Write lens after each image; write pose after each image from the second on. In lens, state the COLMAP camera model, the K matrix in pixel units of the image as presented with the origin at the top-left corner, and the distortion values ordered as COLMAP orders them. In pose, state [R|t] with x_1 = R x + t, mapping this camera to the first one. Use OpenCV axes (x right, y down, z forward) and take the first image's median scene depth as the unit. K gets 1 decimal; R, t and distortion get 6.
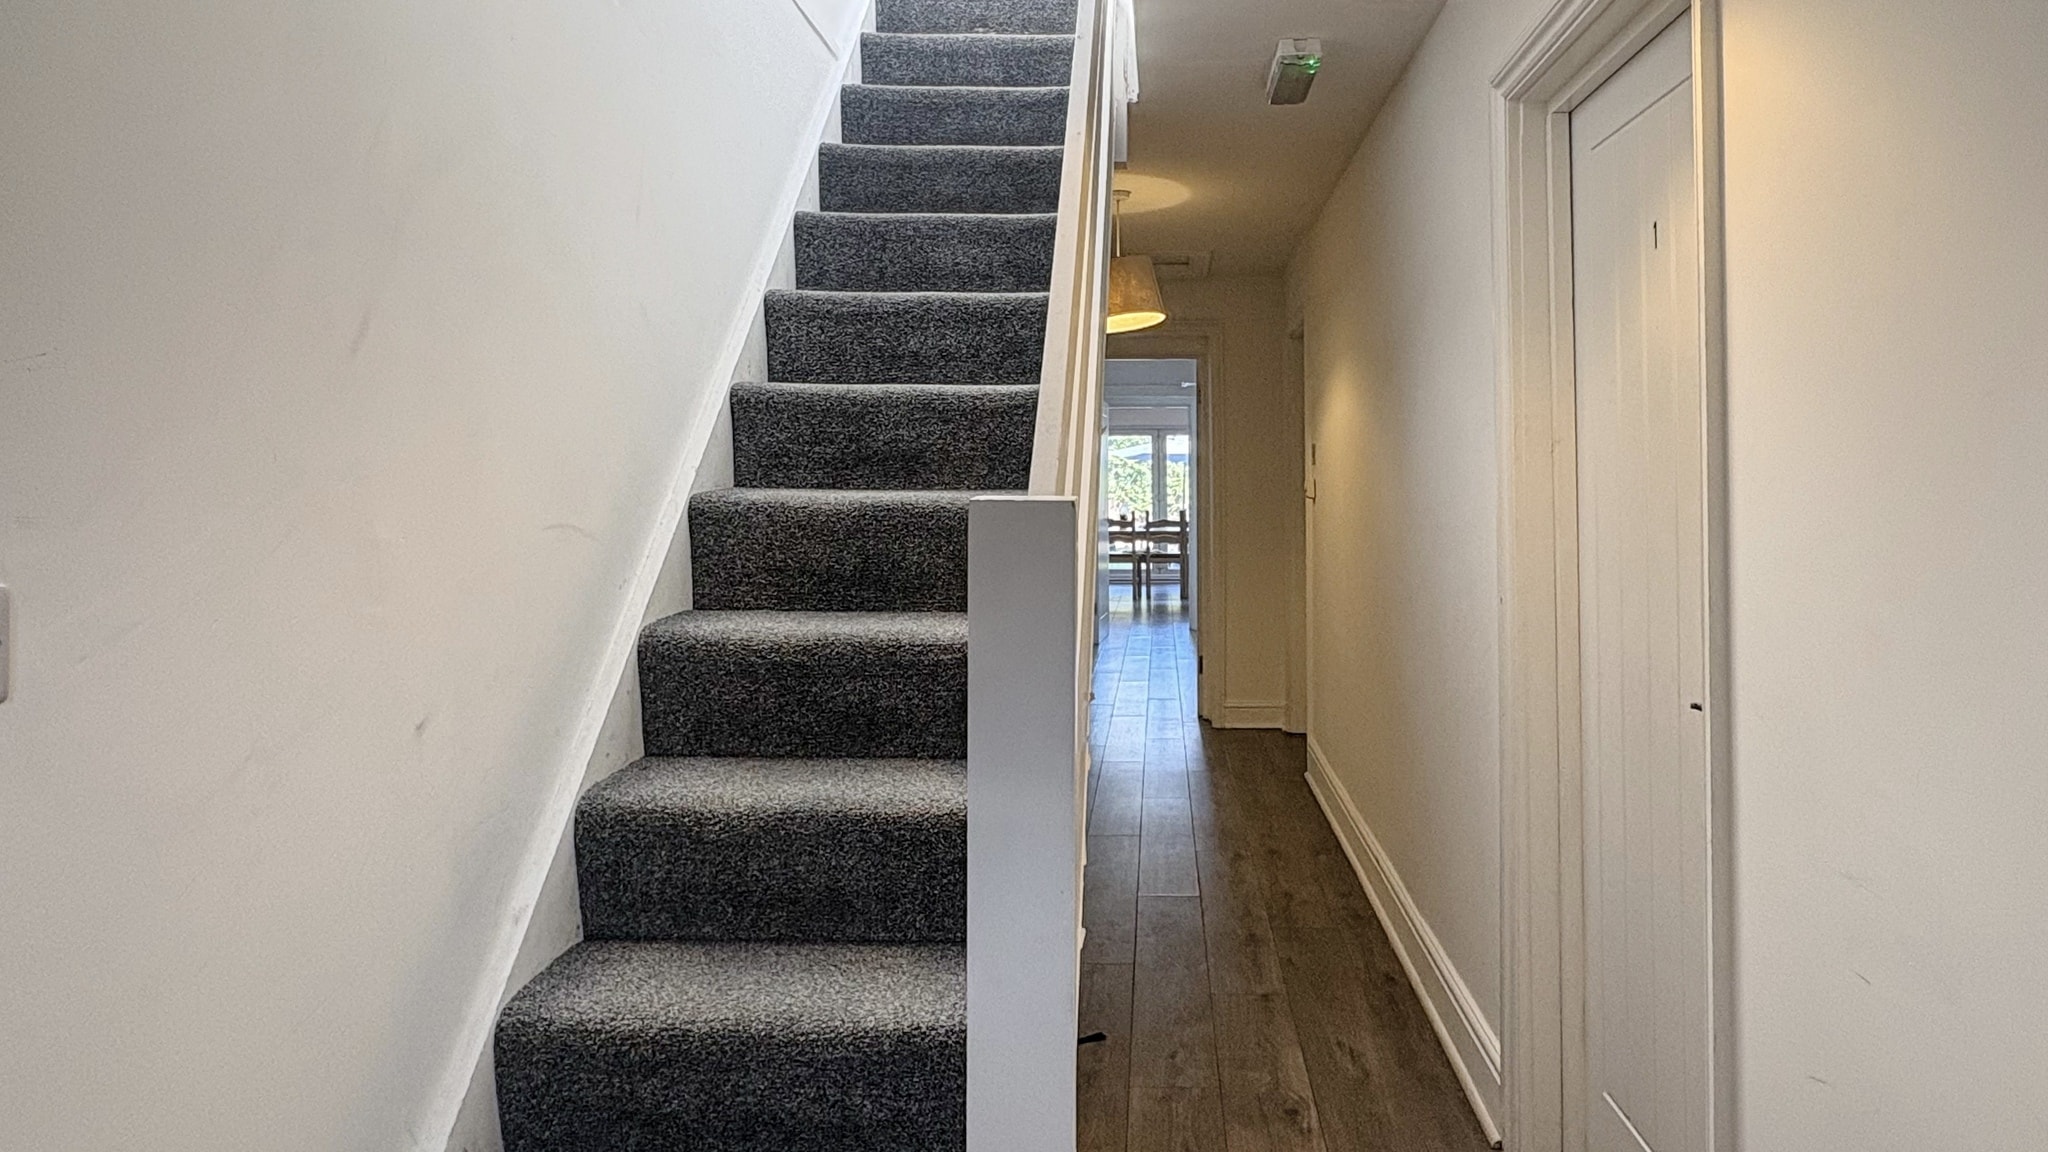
lens RADIAL K [[1331.0, 0, 1024.1], [0, 1331.0, 570.4], [0, 0, 1]] dist [-0.000595, -0.000027]
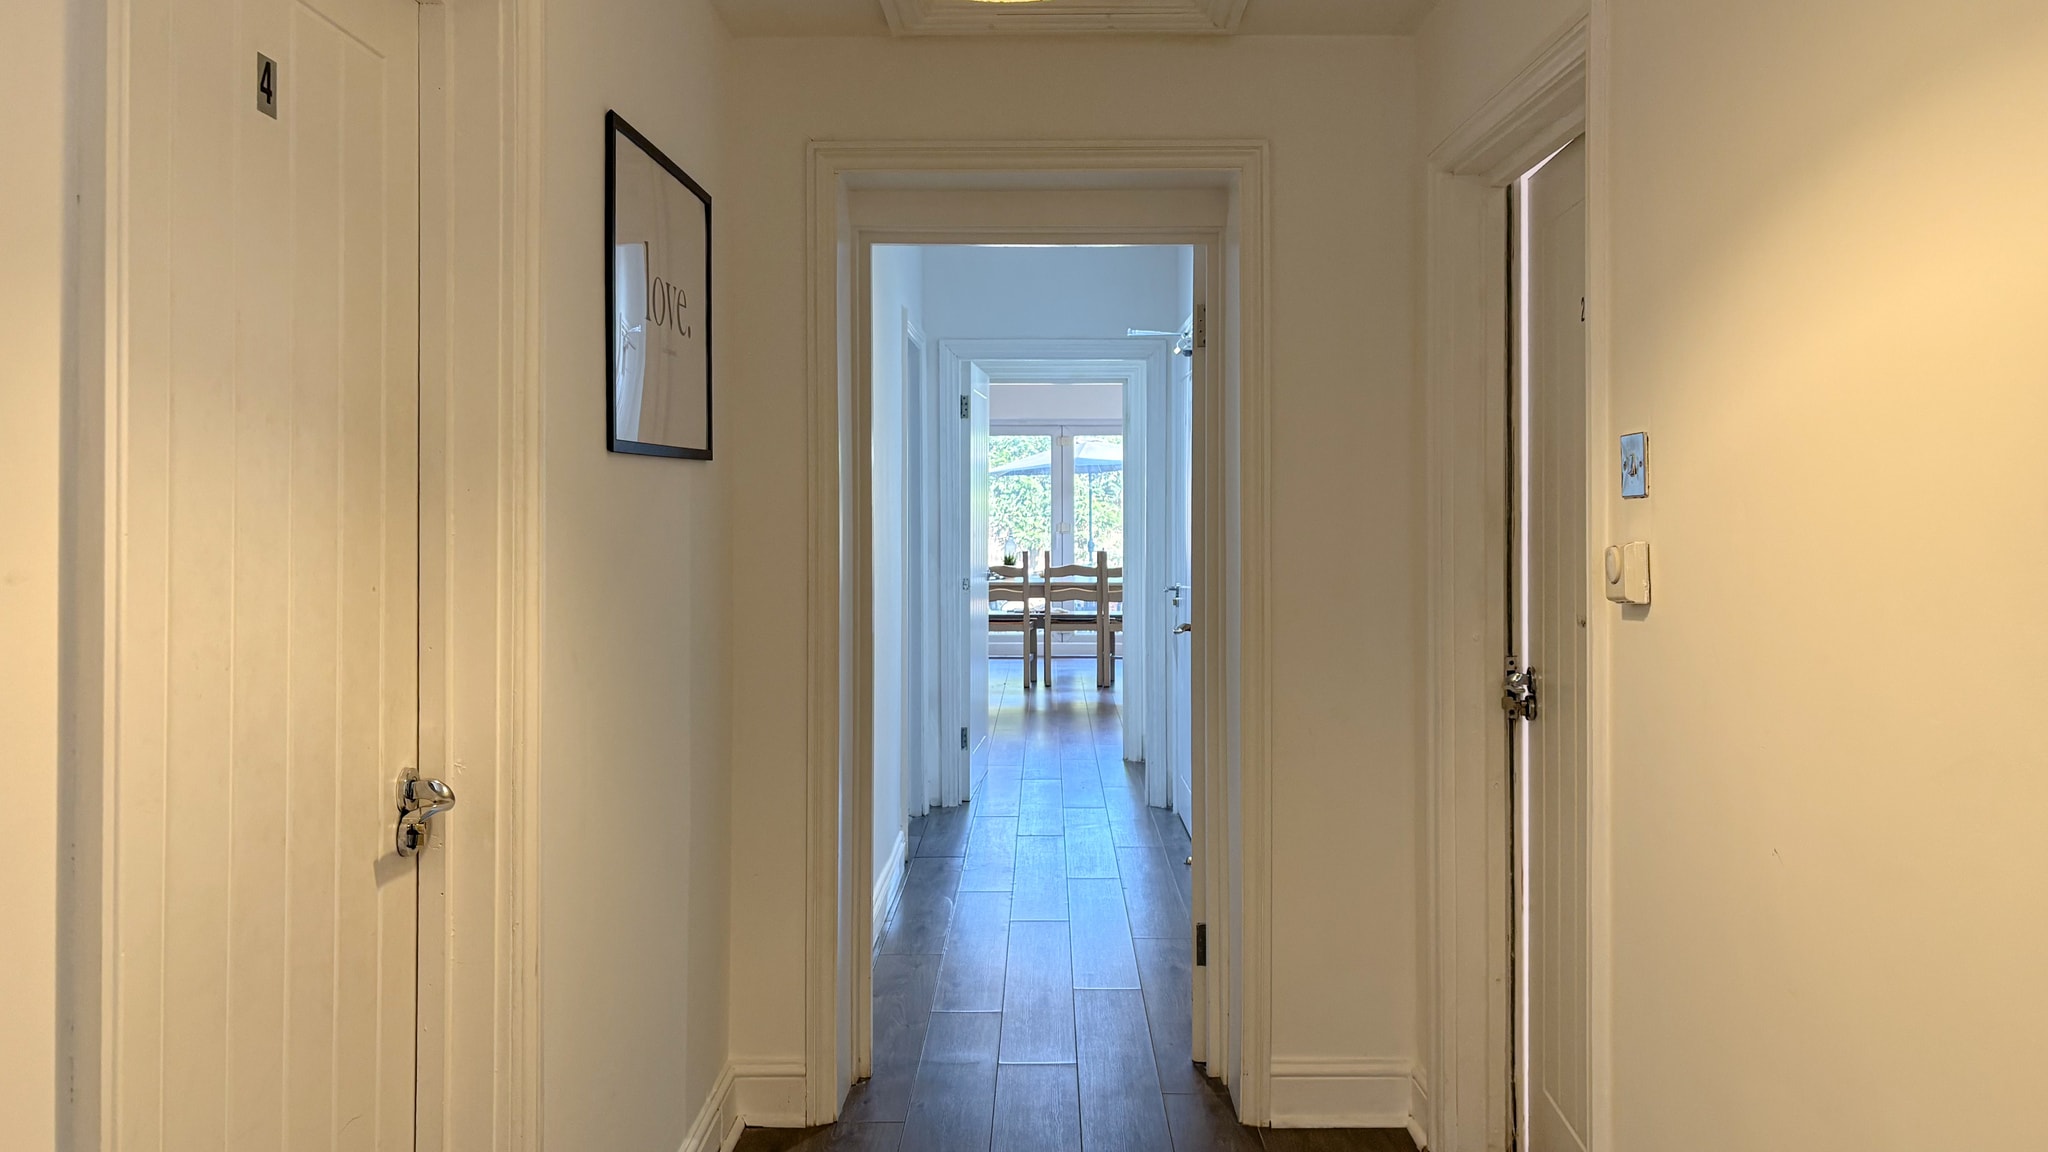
lens RADIAL K [[1511.2, 0, 1021.8], [0, 1511.2, 580.0], [0, 0, 1]] dist [0.003144, 0.000244]
pose [[0.996147, 0.007848, 0.087351, 0.016018], [-0.006947, 0.999920, -0.010613, -0.022629], [-0.087427, 0.009965, 0.996121, 0.265151]]
